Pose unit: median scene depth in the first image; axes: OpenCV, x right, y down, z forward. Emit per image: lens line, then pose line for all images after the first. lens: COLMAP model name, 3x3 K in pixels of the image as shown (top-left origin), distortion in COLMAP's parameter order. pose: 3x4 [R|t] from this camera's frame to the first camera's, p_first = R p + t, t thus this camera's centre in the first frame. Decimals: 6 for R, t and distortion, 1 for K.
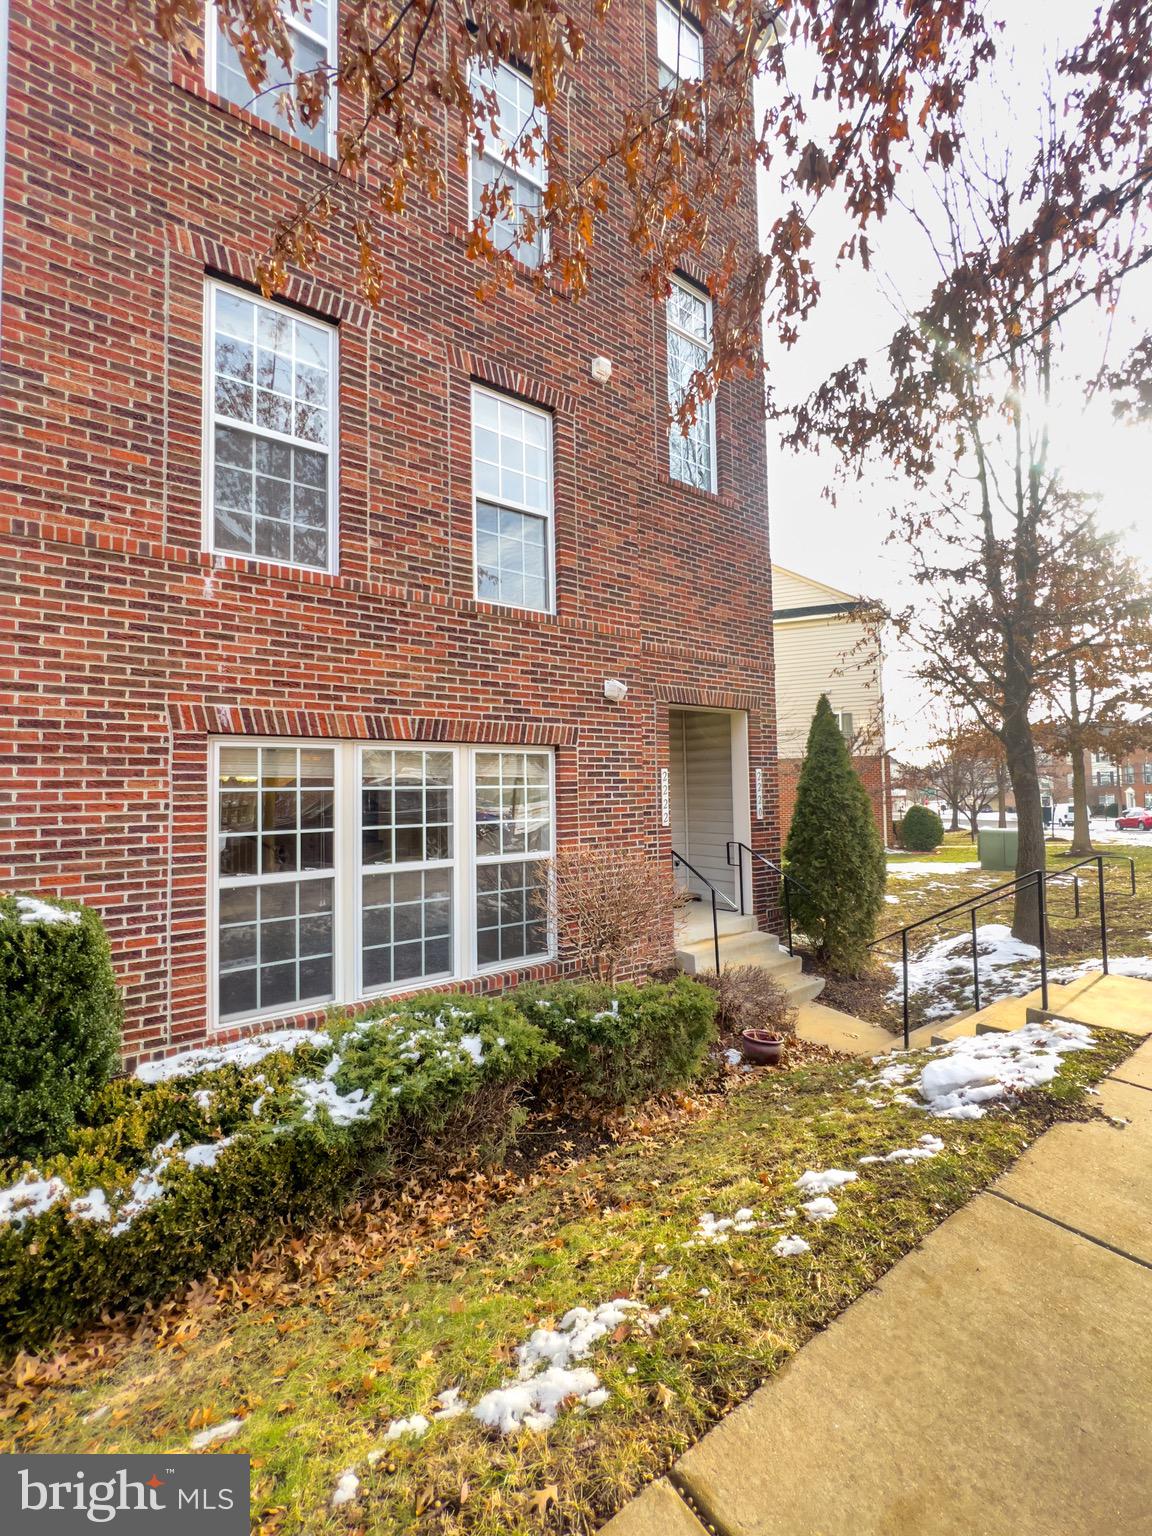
lens RADIAL K [[615.8, 0, 577.0], [0, 615.8, 765.3], [0, 0, 1]] dist [-0.003175, 0.000252]
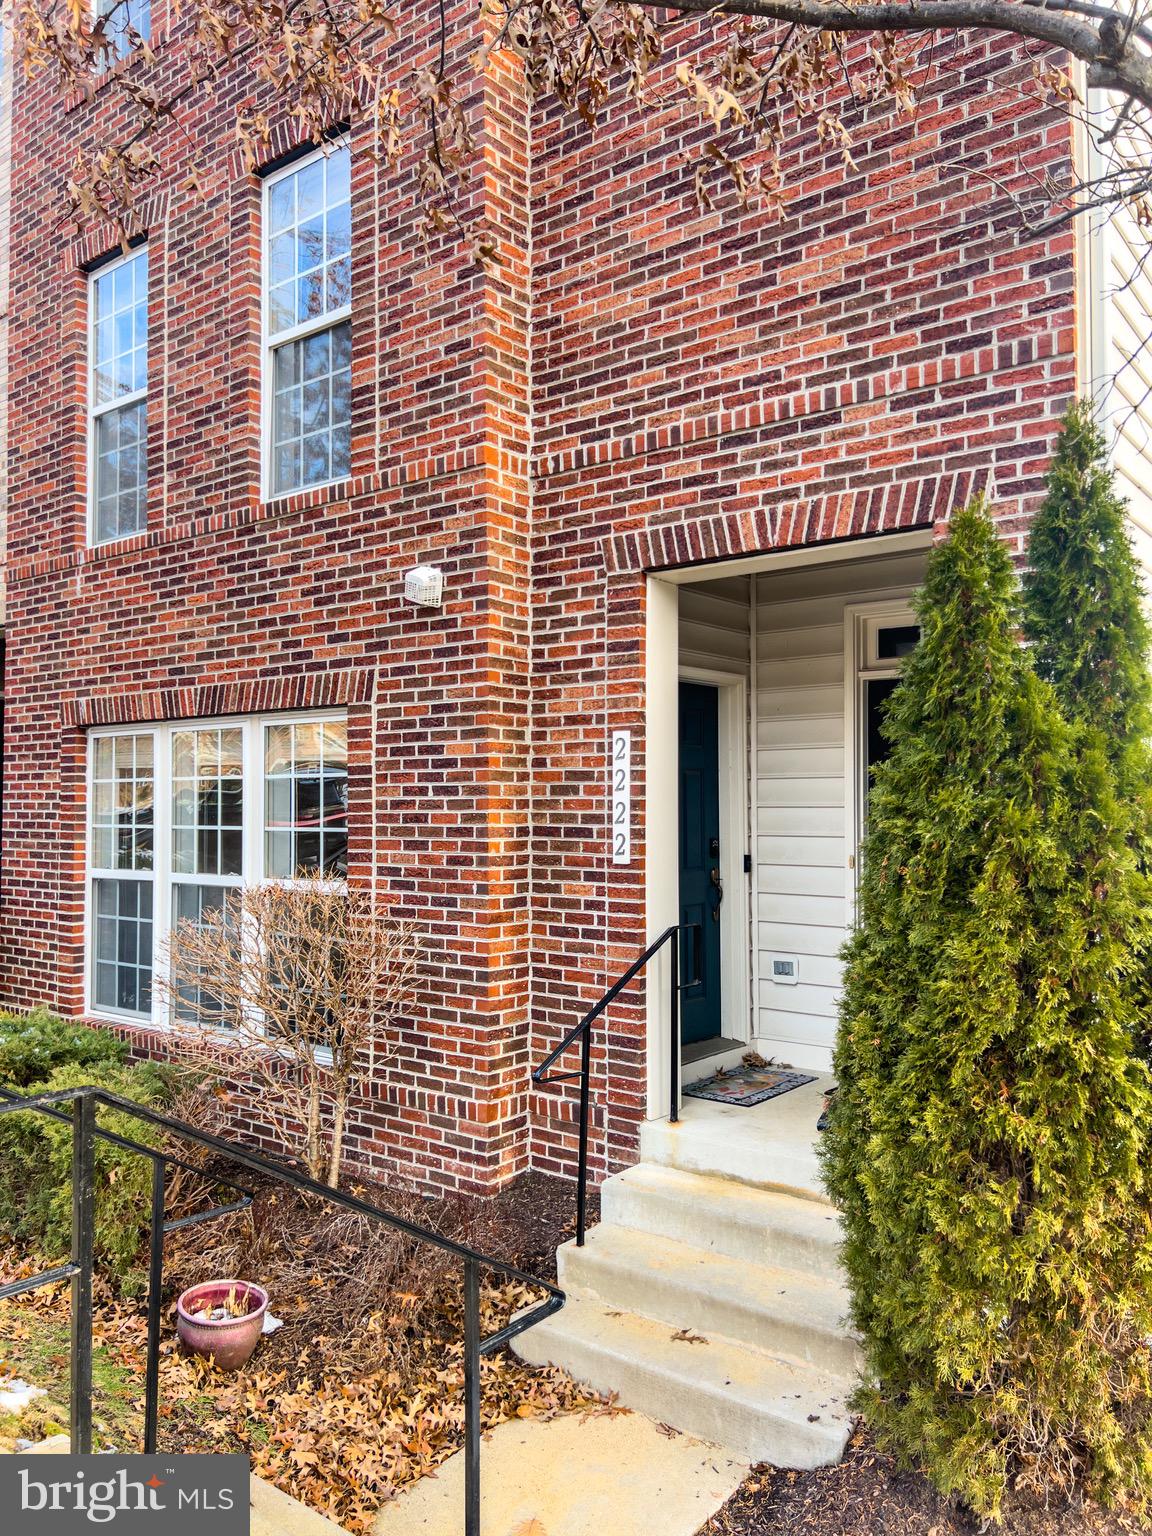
lens RADIAL K [[1137.3, 0, 572.1], [0, 1137.3, 775.5], [0, 0, 1]] dist [0.028297, -0.017513]
pose [[0.286009, -0.007103, -0.958201, 1.239680], [0.037294, 0.999297, 0.003724, 0.045229], [0.957501, -0.036800, 0.286073, 1.033604]]
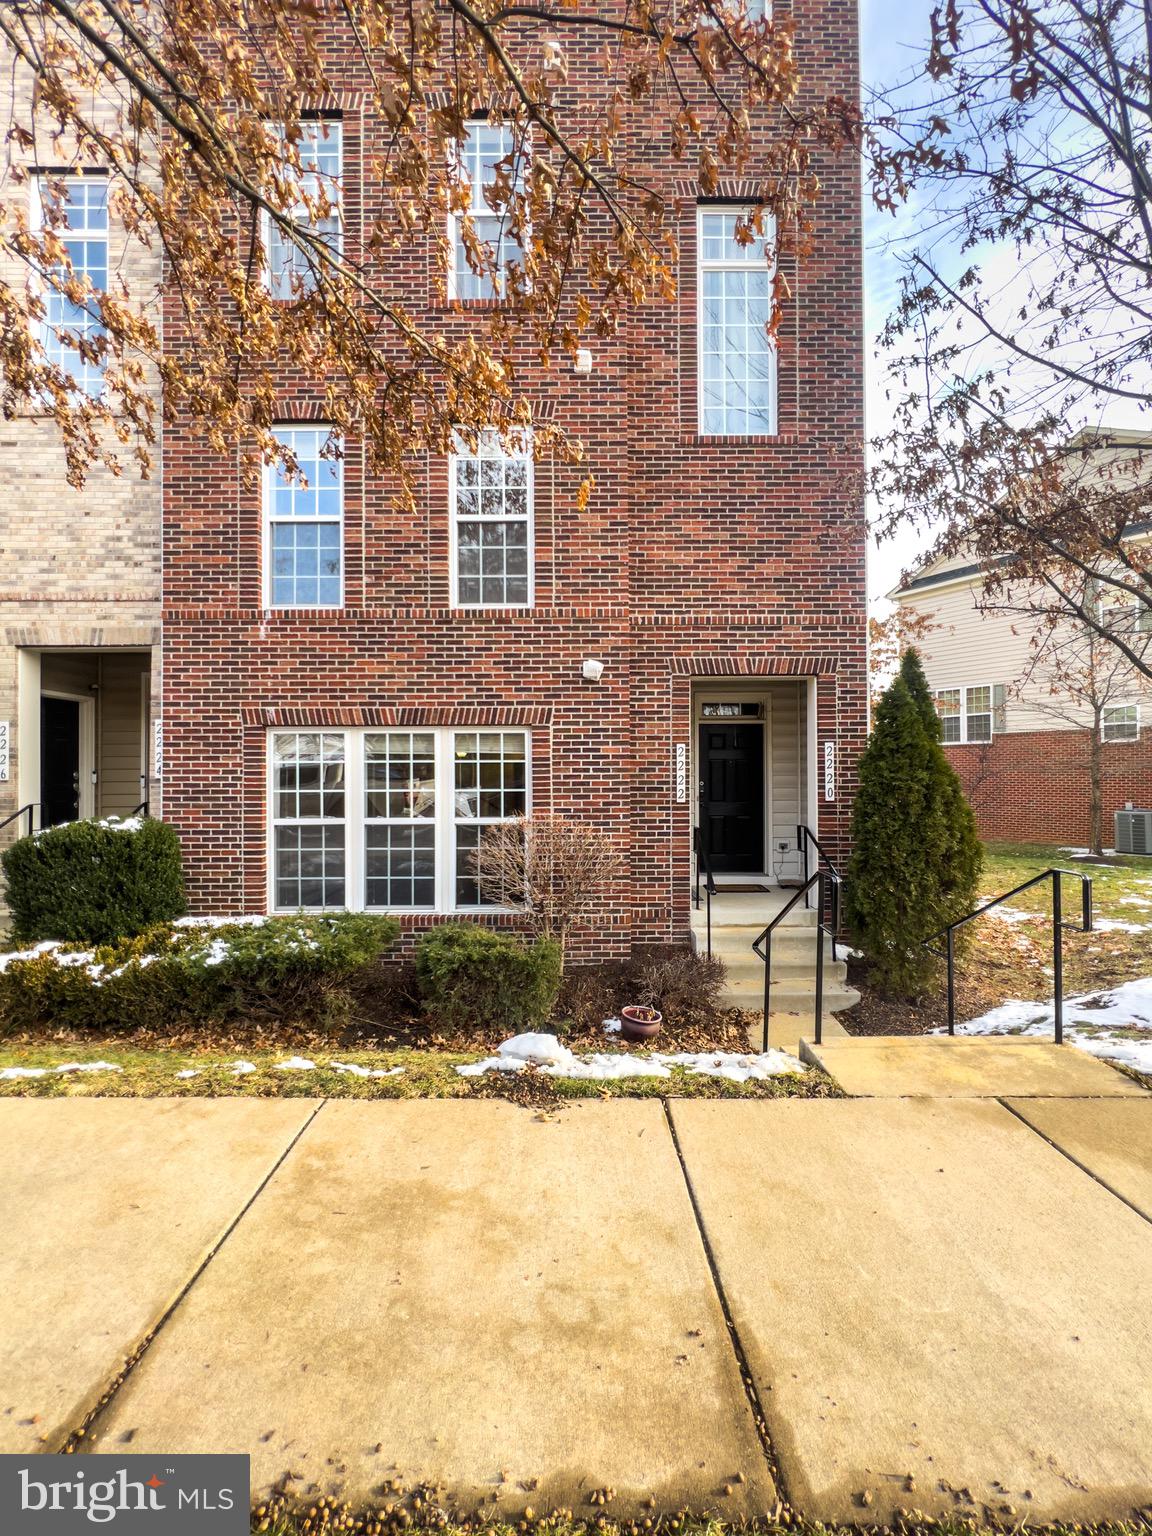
lens RADIAL K [[615.8, 0, 579.6], [0, 615.8, 764.6], [0, 0, 1]] dist [-0.003175, 0.000252]
pose [[0.816427, 0.009561, -0.577369, 0.803641], [0.014013, 0.999240, 0.036361, 0.000517], [0.577278, -0.037777, 0.815673, 0.150748]]
